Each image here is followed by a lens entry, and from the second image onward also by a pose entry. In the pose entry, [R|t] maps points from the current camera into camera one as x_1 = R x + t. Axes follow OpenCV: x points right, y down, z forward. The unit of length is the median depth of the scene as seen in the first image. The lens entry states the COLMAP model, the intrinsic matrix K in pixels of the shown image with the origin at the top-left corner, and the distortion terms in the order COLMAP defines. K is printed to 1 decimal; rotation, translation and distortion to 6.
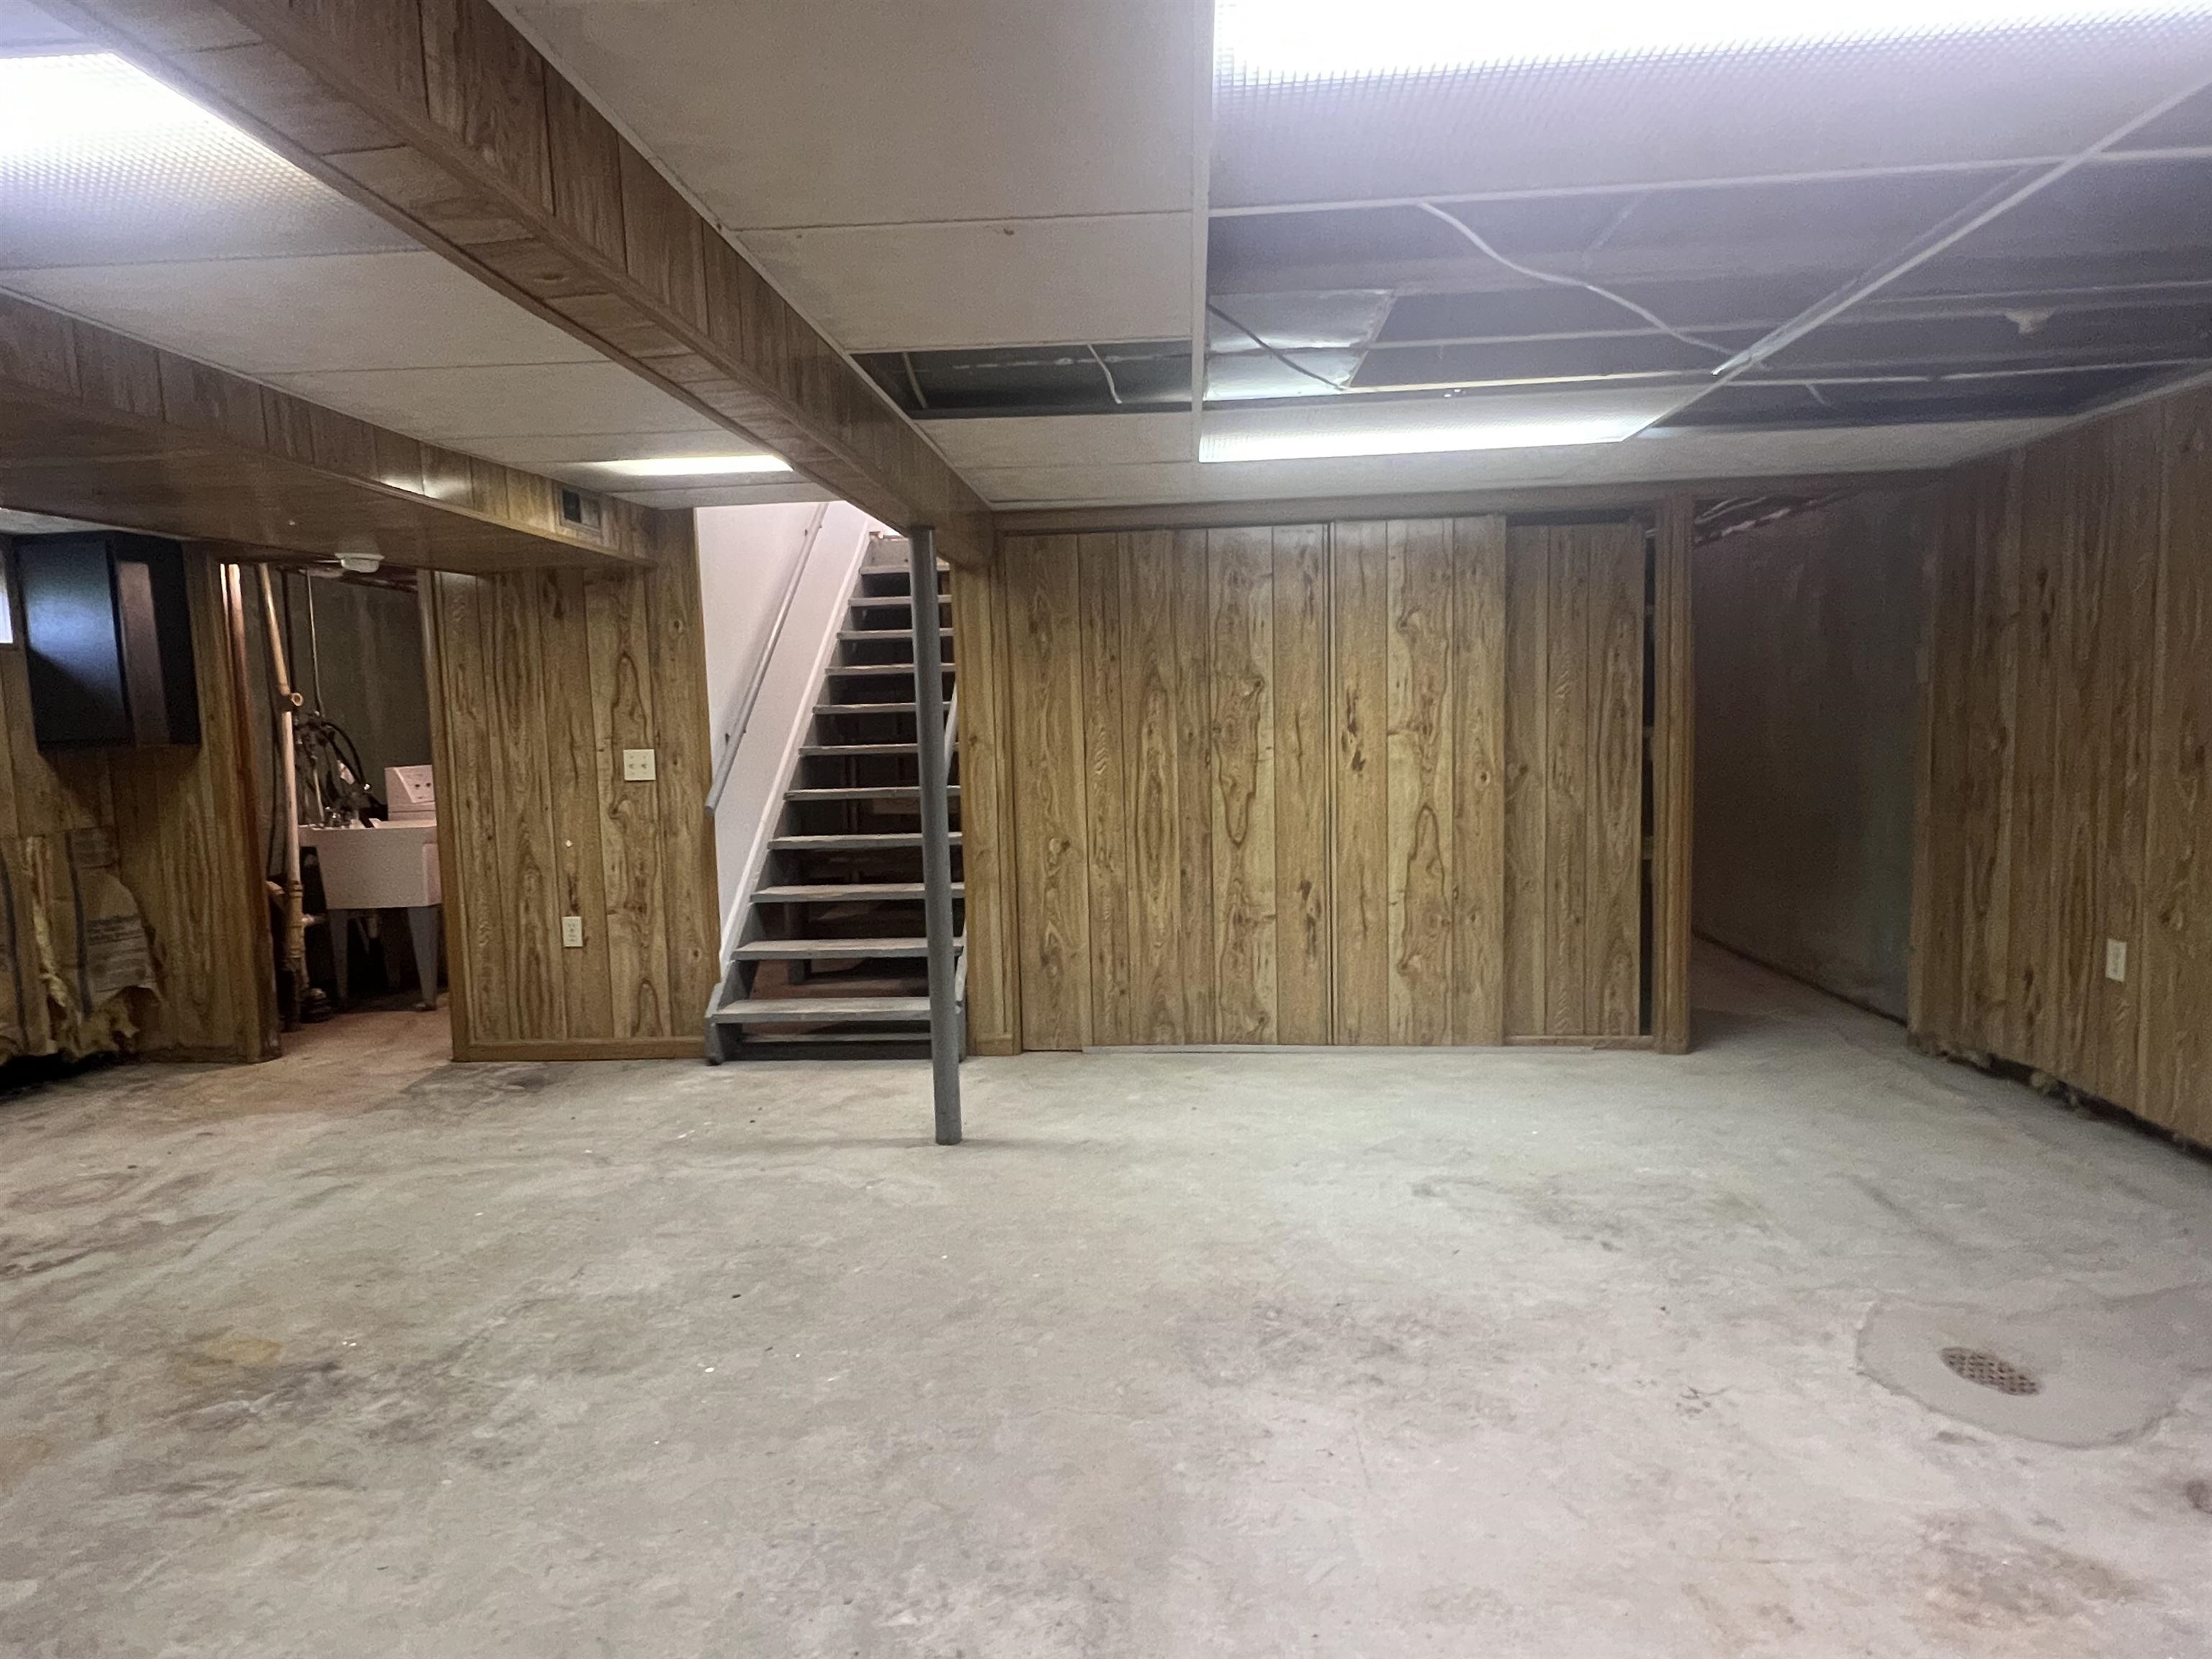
lens RADIAL K [[1226.7, 0, 1083.7], [0, 1226.7, 826.7], [0, 0, 1]] dist [-0.005138, 0.002669]
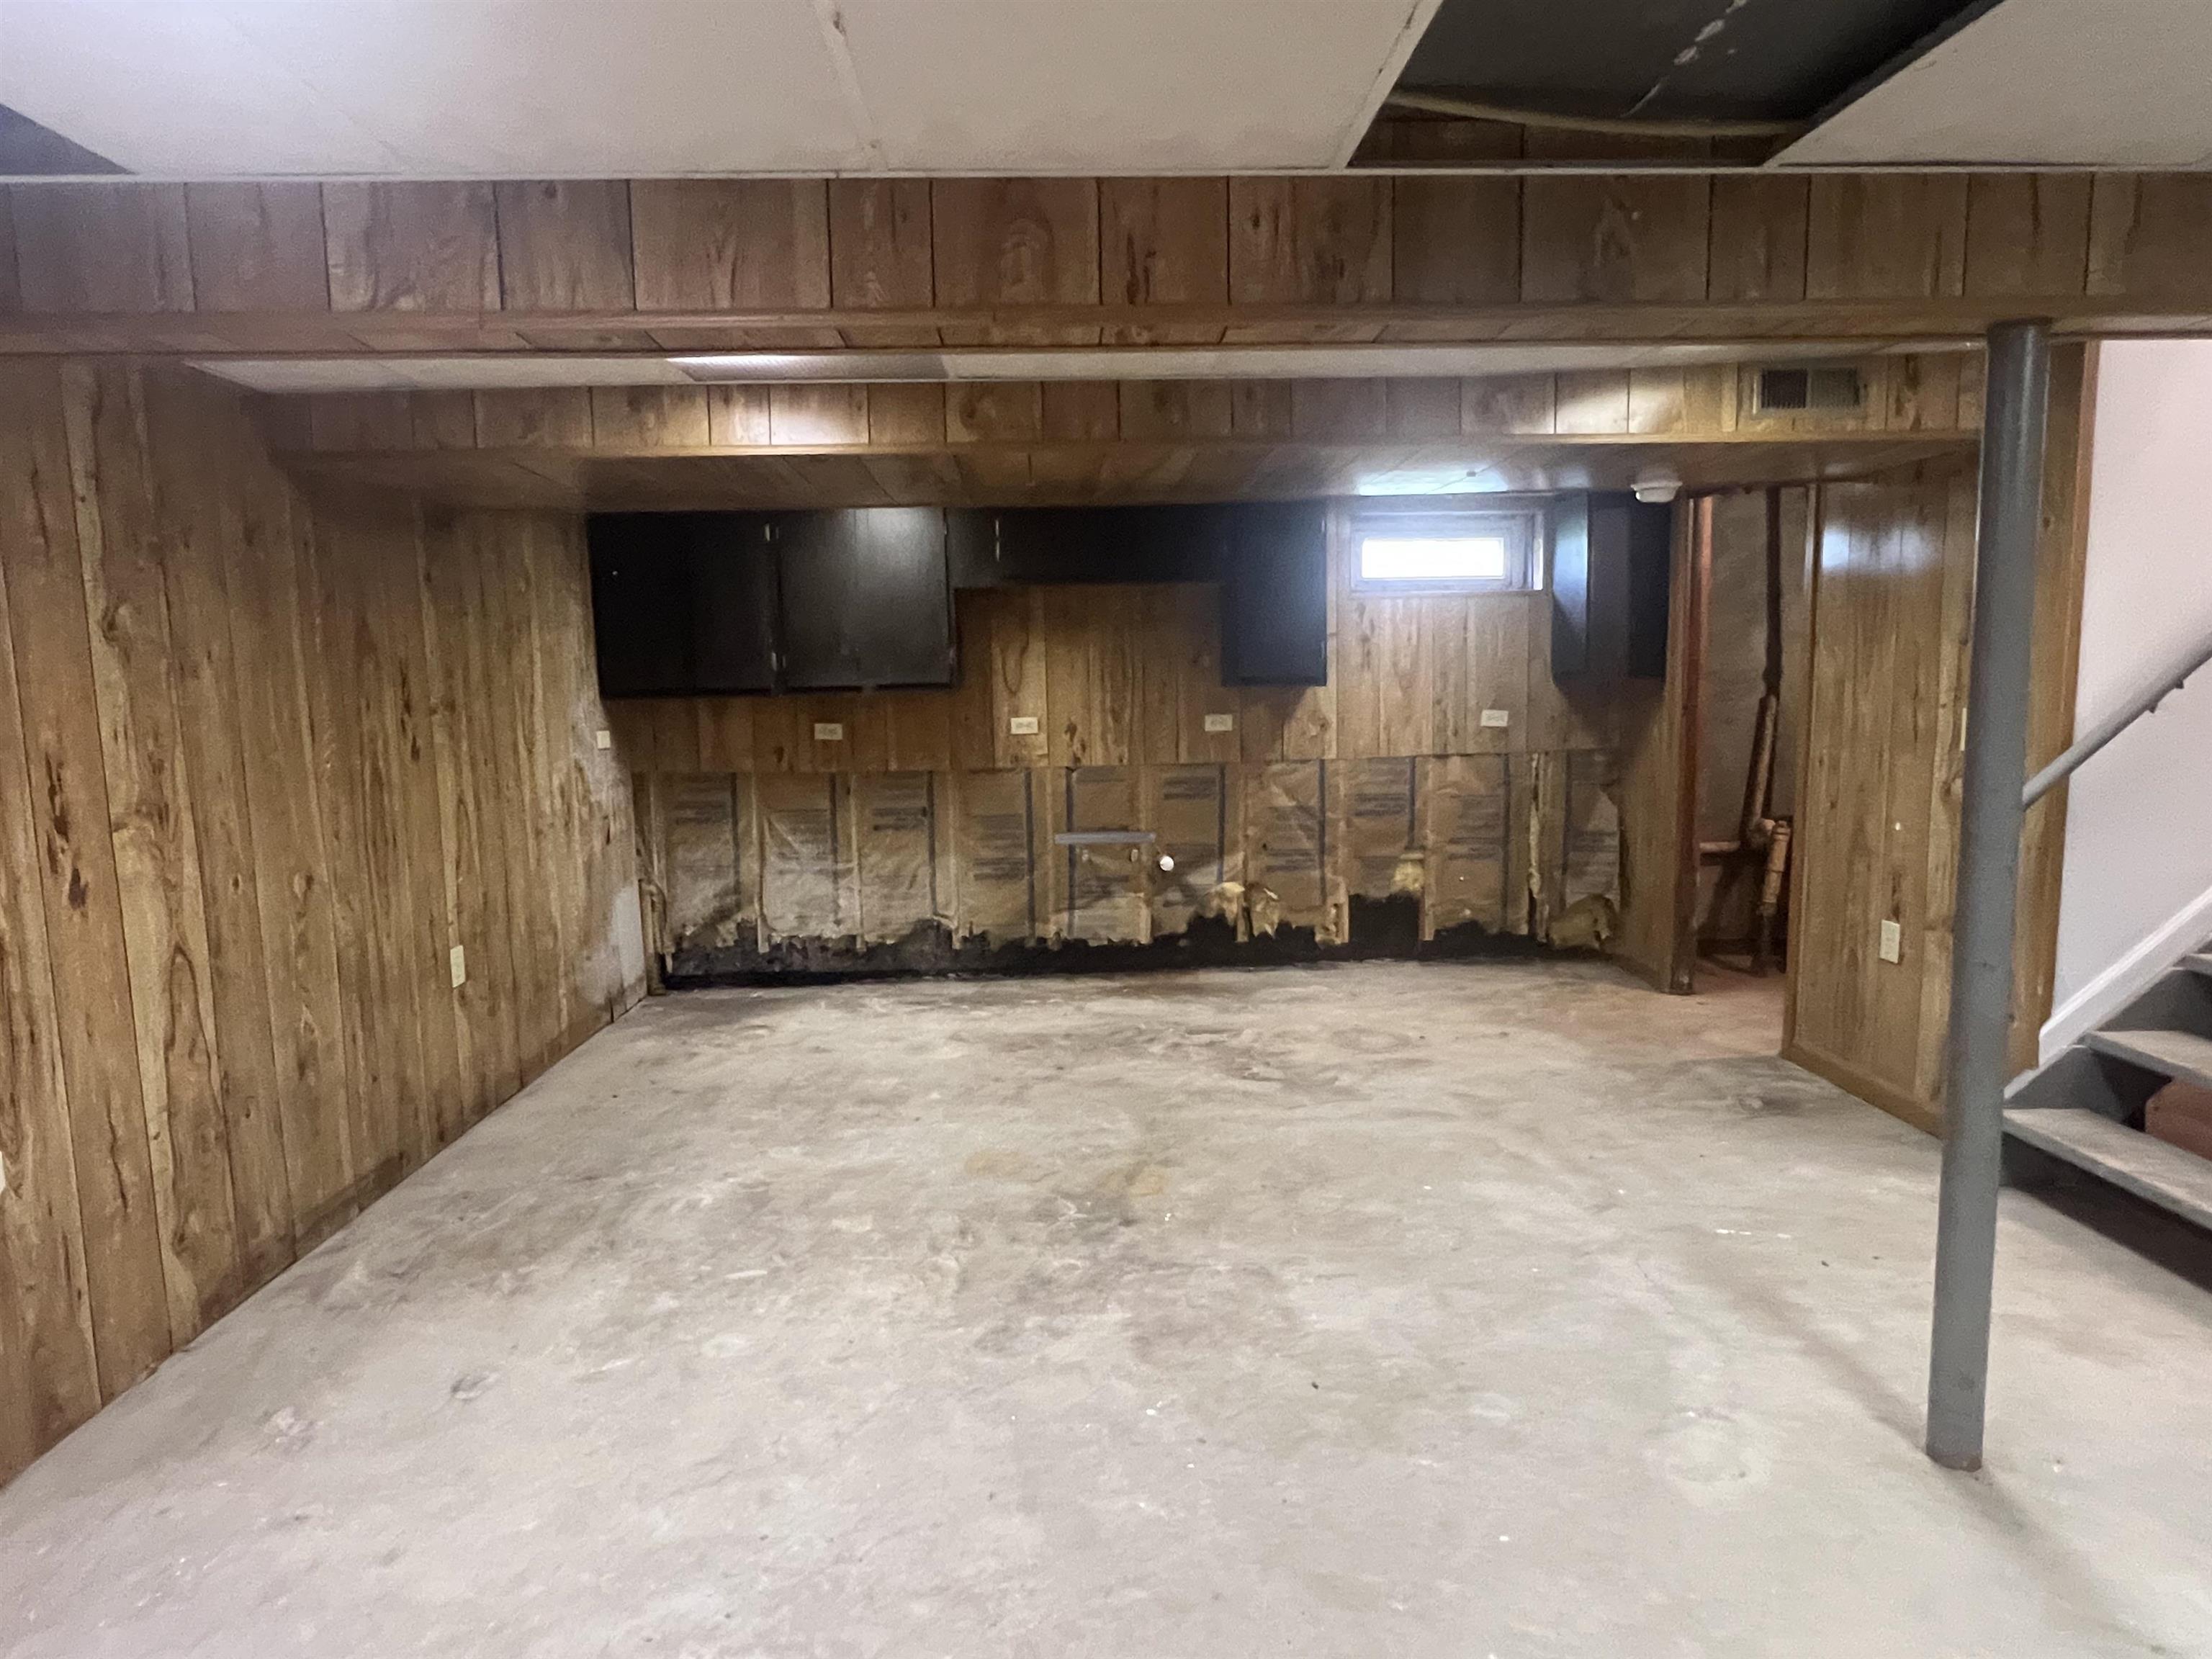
lens RADIAL K [[1226.7, 0, 1086.2], [0, 1226.7, 824.1], [0, 0, 1]] dist [-0.005138, 0.002669]
pose [[0.136567, 0.147805, -0.979542, 0.261151], [-0.077086, 0.987394, 0.138242, -0.055538], [0.987627, 0.056630, 0.146239, 0.404367]]
